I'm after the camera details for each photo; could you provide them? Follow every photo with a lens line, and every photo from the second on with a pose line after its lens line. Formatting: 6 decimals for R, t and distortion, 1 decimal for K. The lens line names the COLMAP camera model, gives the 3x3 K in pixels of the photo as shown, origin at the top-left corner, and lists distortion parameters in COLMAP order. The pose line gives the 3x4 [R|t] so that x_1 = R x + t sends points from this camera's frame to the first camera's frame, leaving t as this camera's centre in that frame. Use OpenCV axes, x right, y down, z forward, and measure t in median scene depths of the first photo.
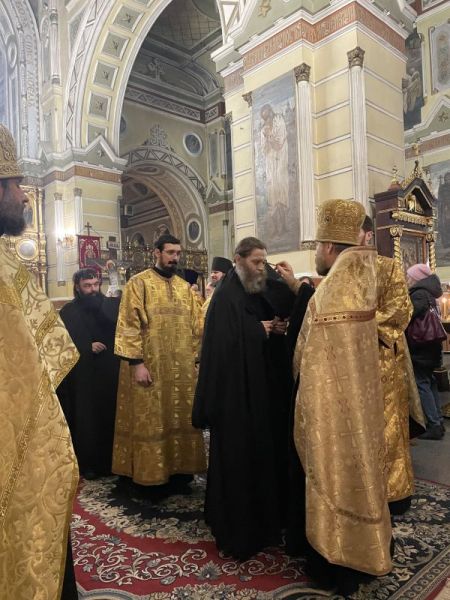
lens RADIAL K [[448.1, 0, 226.5], [0, 448.1, 300.0], [0, 0, 1]] dist [0.087822, -0.112768]
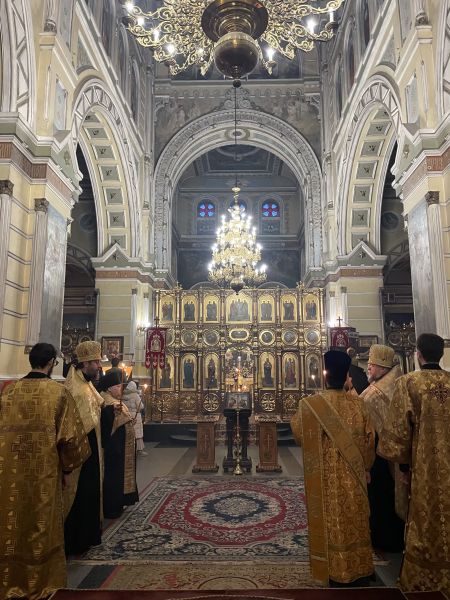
lens RADIAL K [[448.1, 0, 234.5], [0, 448.1, 309.2], [0, 0, 1]] dist [0.087822, -0.112768]
pose [[0.725747, -0.077255, -0.683610, 0.280099], [-0.008345, 0.992613, -0.121035, -0.031040], [0.687911, 0.093545, 0.719742, -0.085435]]
